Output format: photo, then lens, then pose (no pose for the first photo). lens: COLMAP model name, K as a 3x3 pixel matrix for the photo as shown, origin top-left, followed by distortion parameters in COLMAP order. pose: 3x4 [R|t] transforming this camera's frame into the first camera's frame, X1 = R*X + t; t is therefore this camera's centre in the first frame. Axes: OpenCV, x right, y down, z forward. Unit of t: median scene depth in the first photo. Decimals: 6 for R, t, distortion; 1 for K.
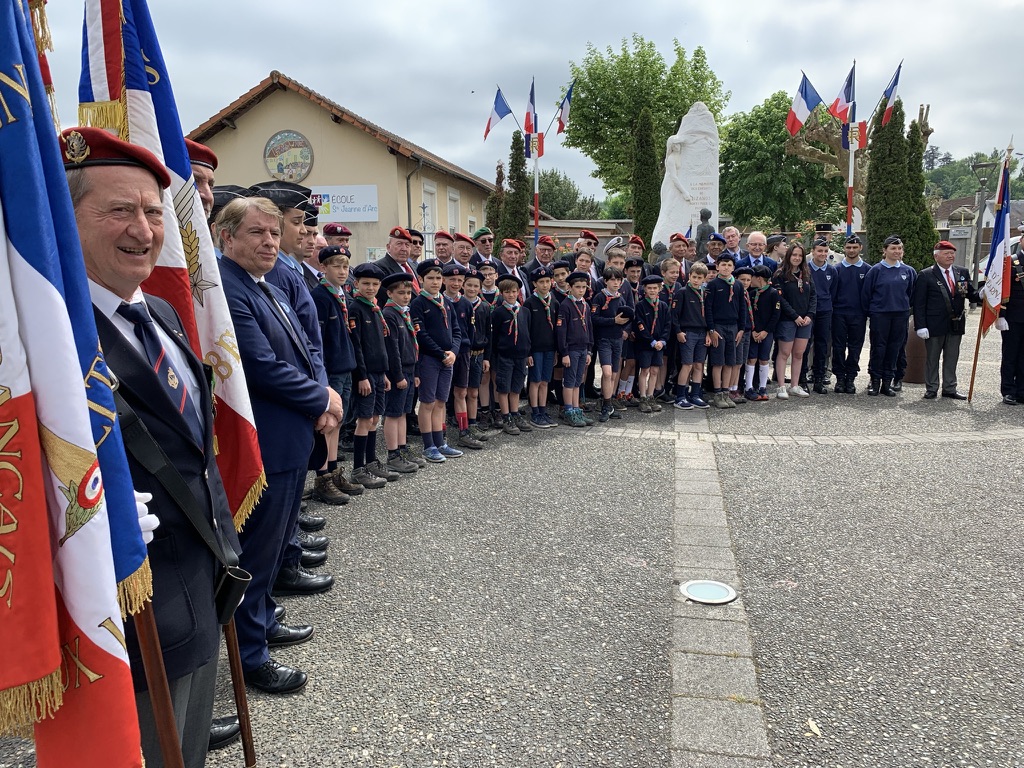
lens RADIAL K [[777.2, 0, 507.4], [0, 777.2, 402.7], [0, 0, 1]] dist [-0.003733, -0.008804]
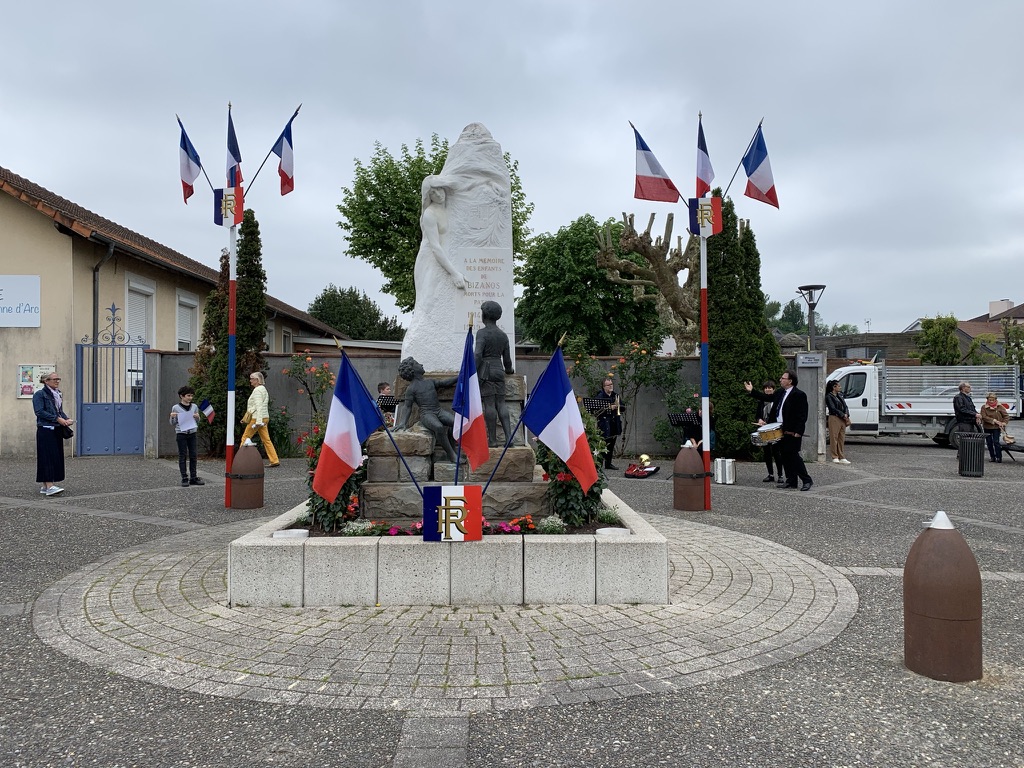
lens RADIAL K [[778.8, 0, 519.6], [0, 778.8, 387.6], [0, 0, 1]] dist [0.009880, -0.014190]
pose [[0.969198, 0.012171, 0.245983, 0.075131], [0.031550, 0.984414, -0.173016, -0.050587], [-0.244255, 0.175447, 0.953707, 0.257973]]
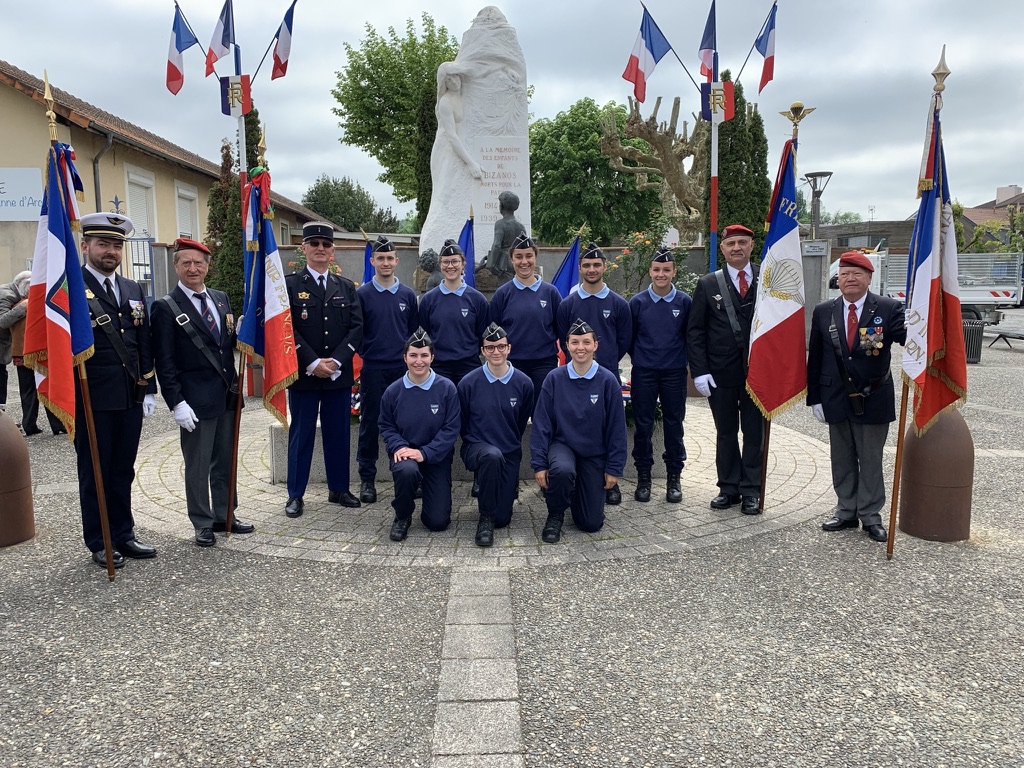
lens RADIAL K [[780.6, 0, 512.0], [0, 780.6, 384.0], [0, 0, 1]] dist [0.000750, -0.003395]
pose [[0.970179, -0.026594, 0.240927, 0.063818], [0.037671, 0.998429, -0.041488, -0.047700], [-0.239445, 0.049327, 0.969656, 0.248447]]
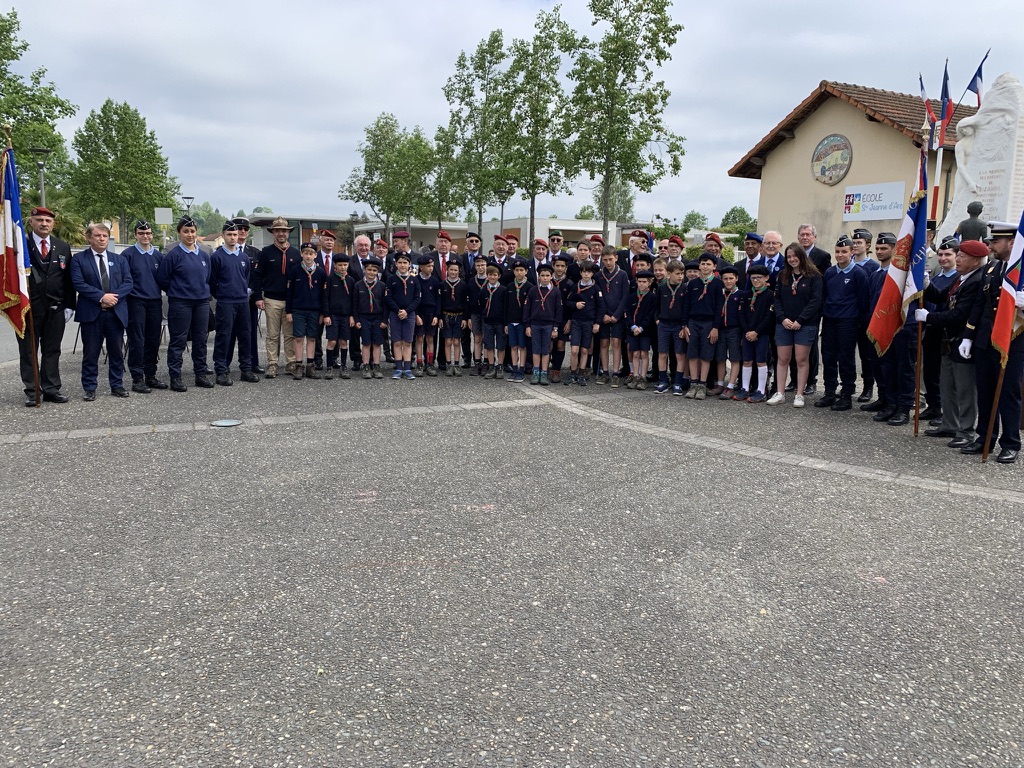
lens RADIAL K [[769.4, 0, 515.2], [0, 769.4, 371.0], [0, 0, 1]] dist [0.040066, -0.066953]
pose [[0.585035, 0.137059, -0.799343, 0.348628], [-0.166554, 0.984913, 0.046978, -0.014735], [0.793722, 0.105650, 0.599036, 0.070047]]
